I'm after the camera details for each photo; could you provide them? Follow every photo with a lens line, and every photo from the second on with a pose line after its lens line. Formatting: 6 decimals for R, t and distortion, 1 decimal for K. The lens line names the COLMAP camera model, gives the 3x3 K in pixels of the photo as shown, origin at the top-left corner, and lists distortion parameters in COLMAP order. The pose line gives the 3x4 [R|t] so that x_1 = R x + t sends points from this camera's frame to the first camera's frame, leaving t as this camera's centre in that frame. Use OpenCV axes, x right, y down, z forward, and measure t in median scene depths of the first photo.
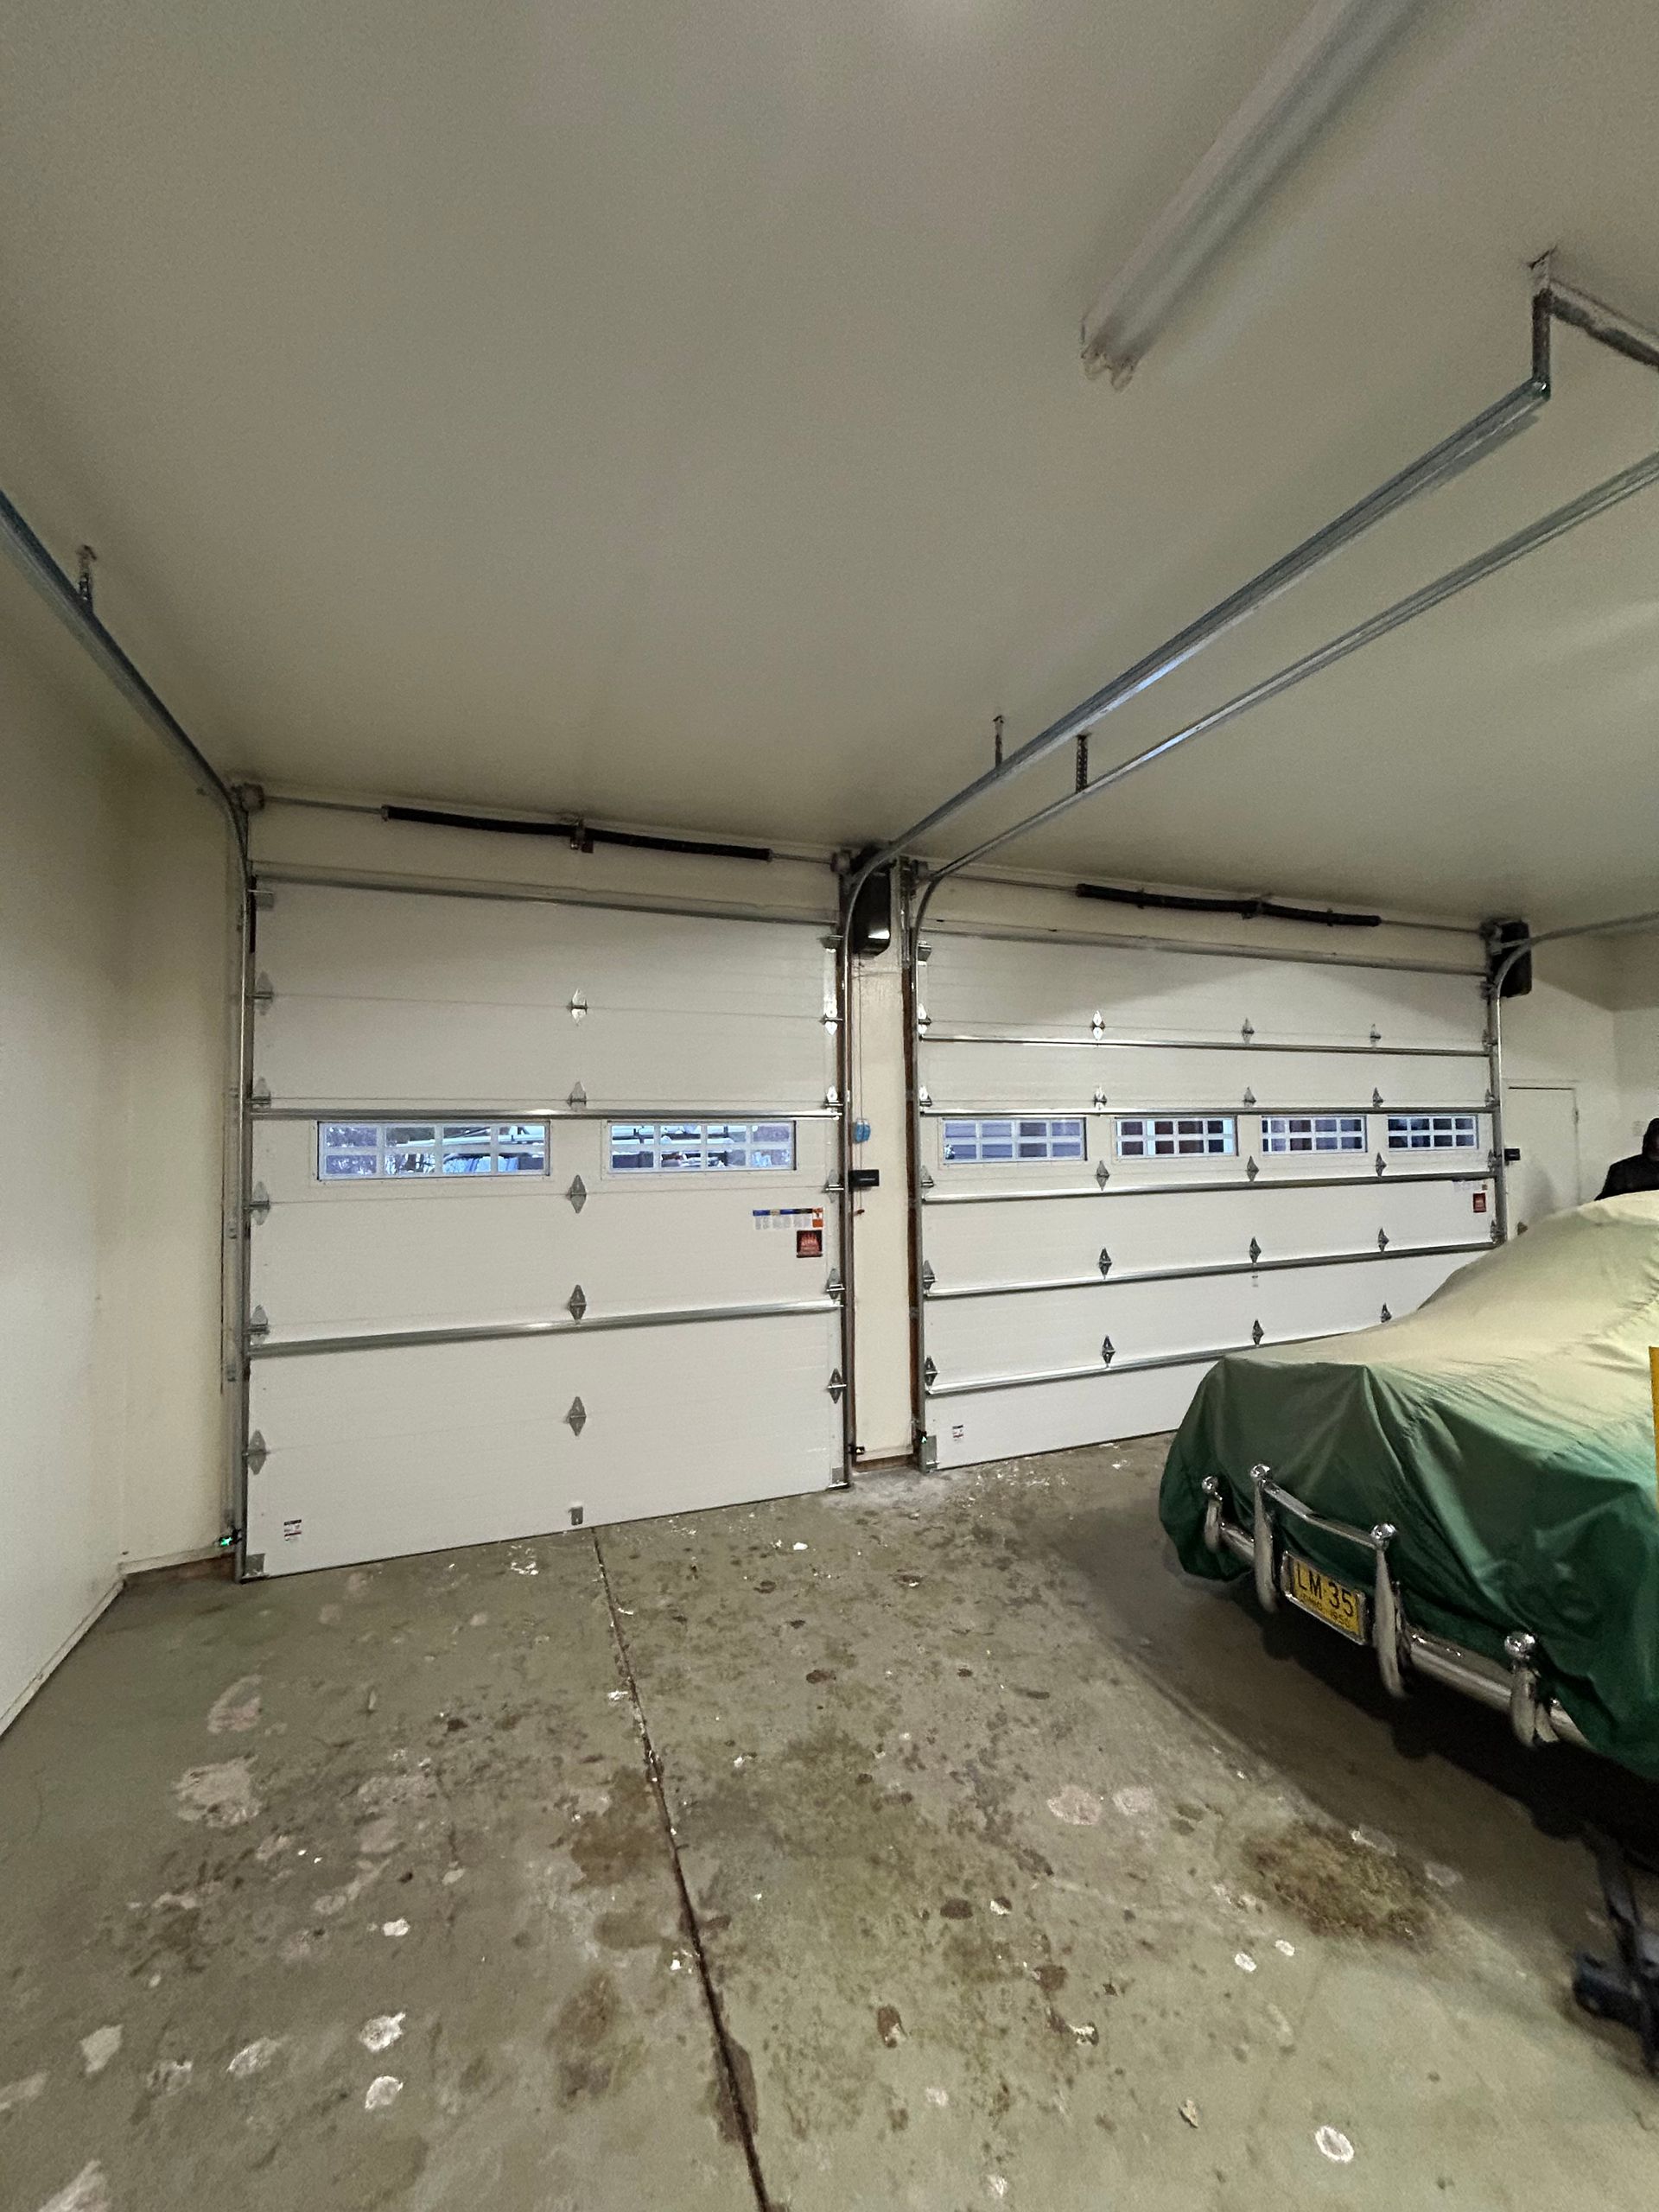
lens RADIAL K [[886.1, 0, 826.7], [0, 886.1, 1100.4], [0, 0, 1]] dist [-0.001215, -0.000001]
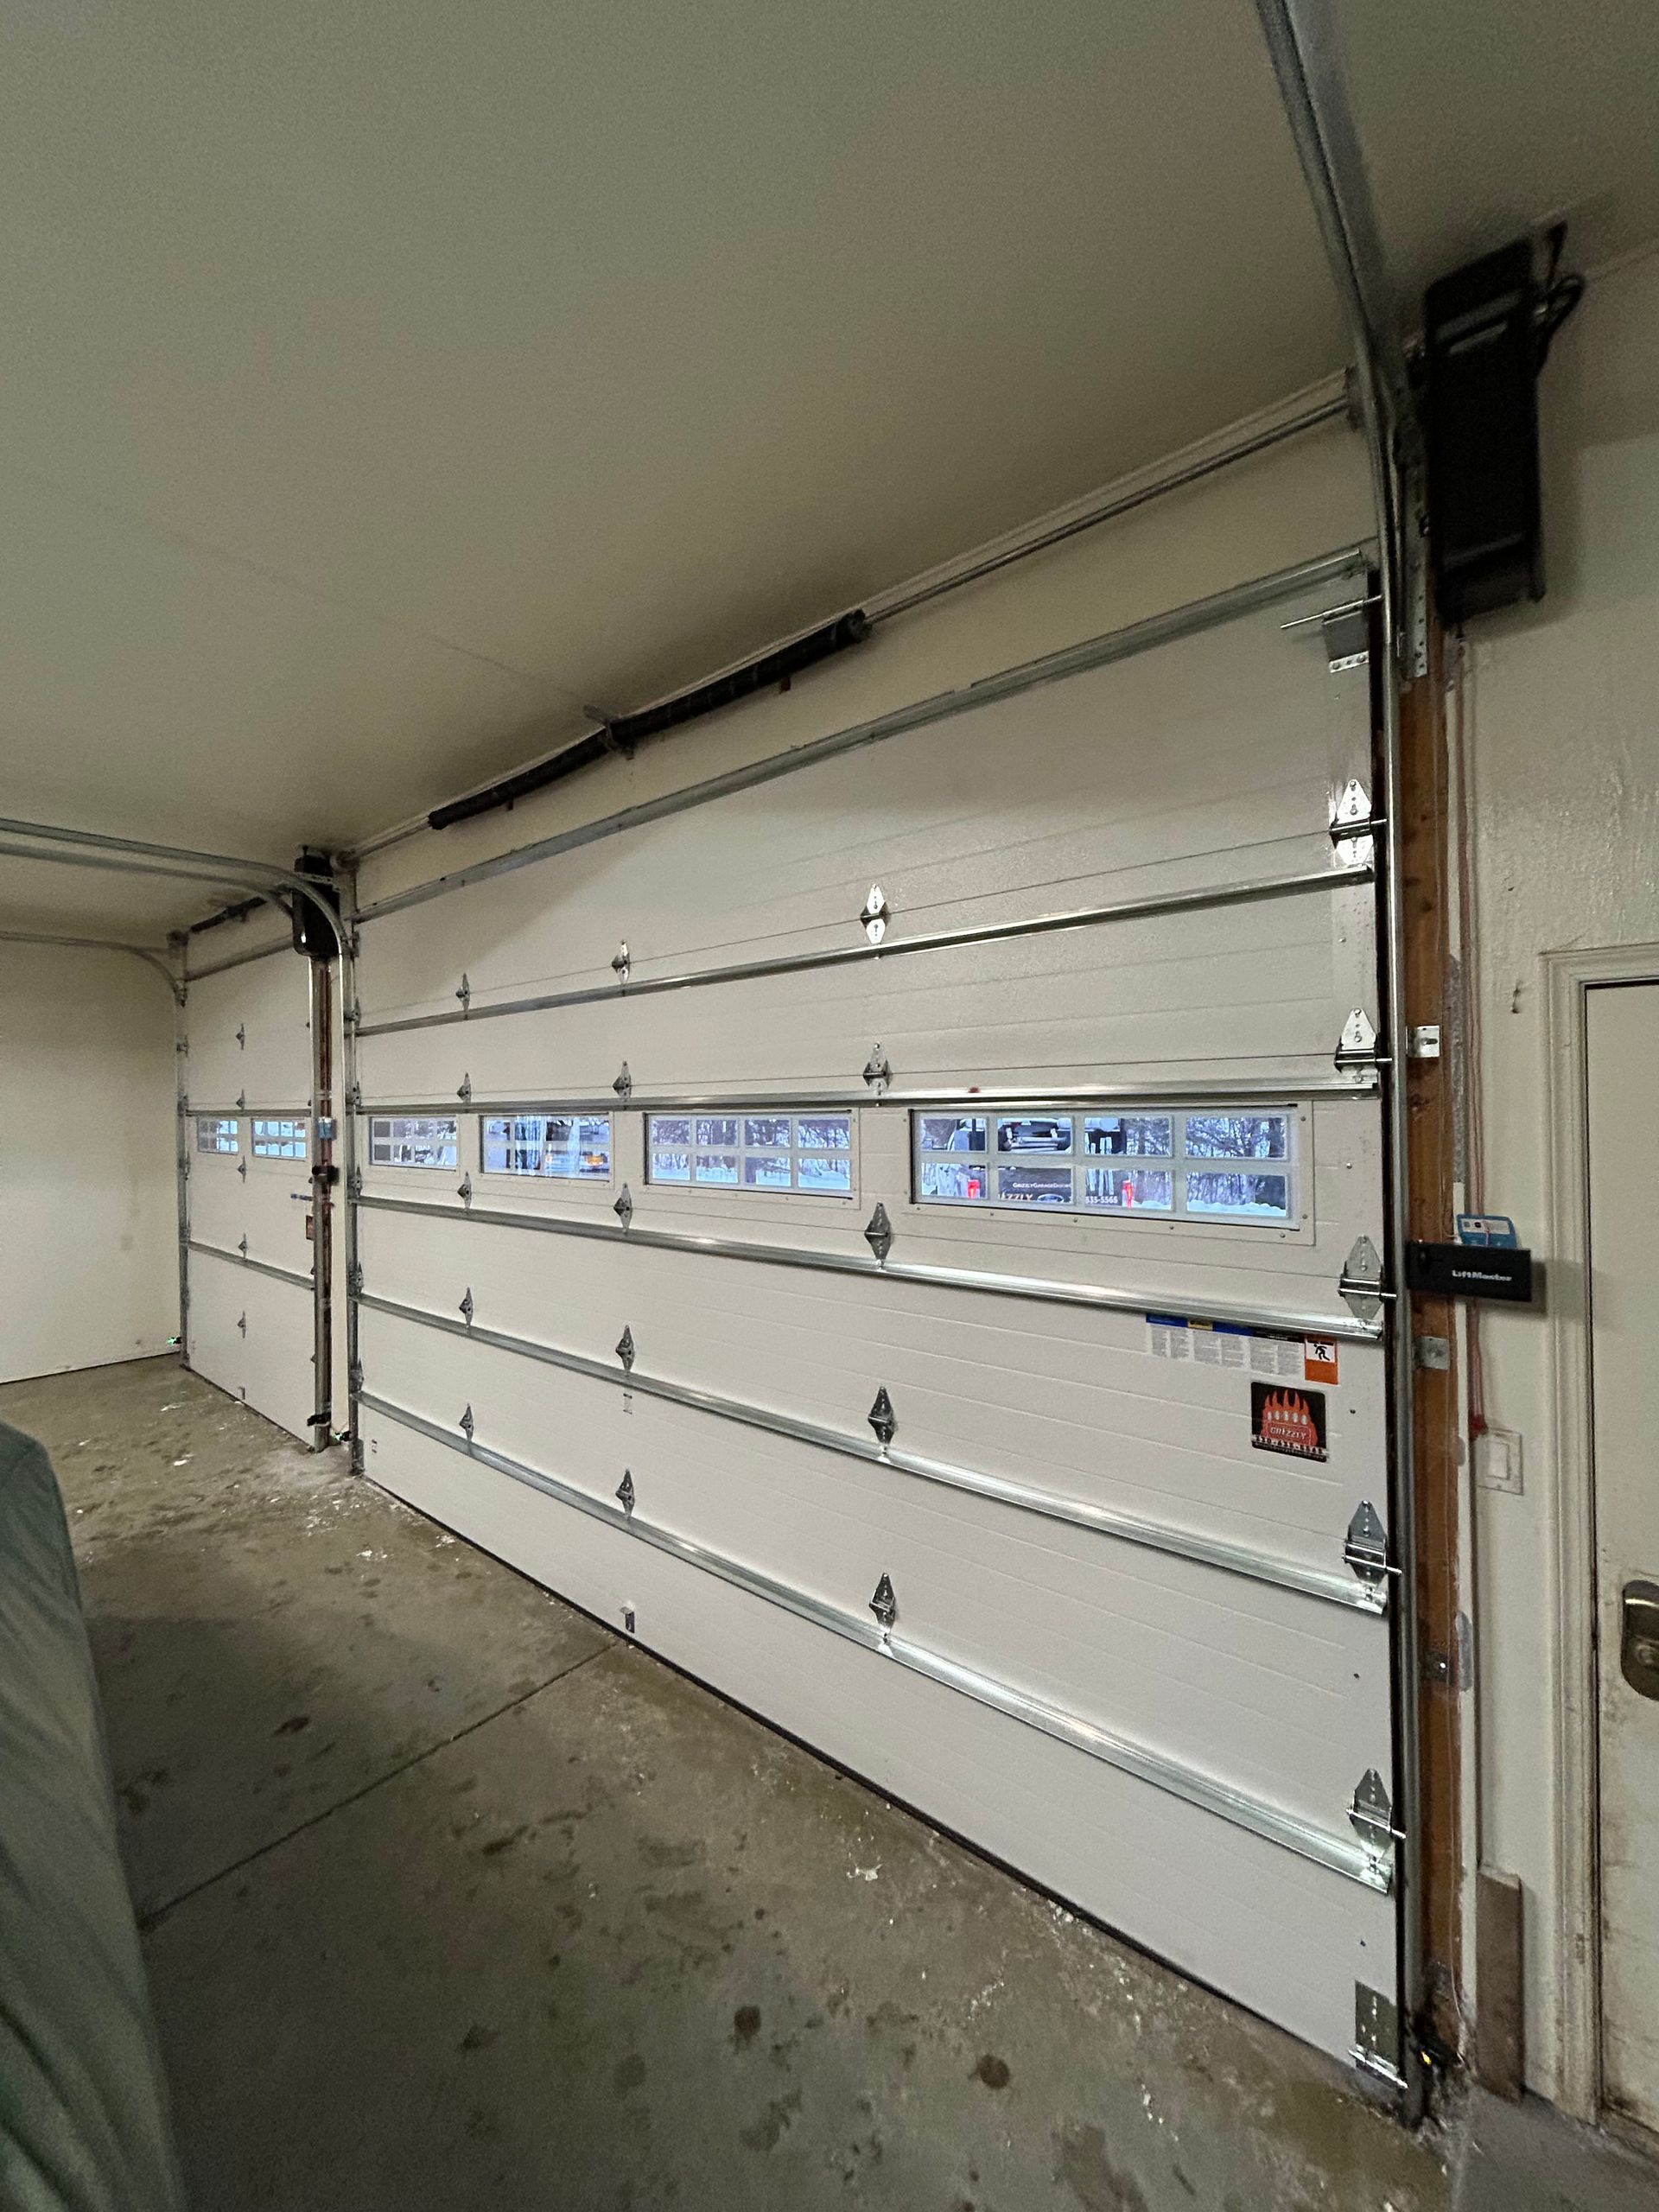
lens RADIAL K [[886.1, 0, 824.6], [0, 886.1, 1104.9], [0, 0, 1]] dist [-0.001215, -0.000001]
pose [[0.483968, 0.008621, -0.875043, 1.256447], [0.047302, 0.998232, 0.035996, -0.002249], [0.873807, -0.058812, 0.482704, 1.023601]]
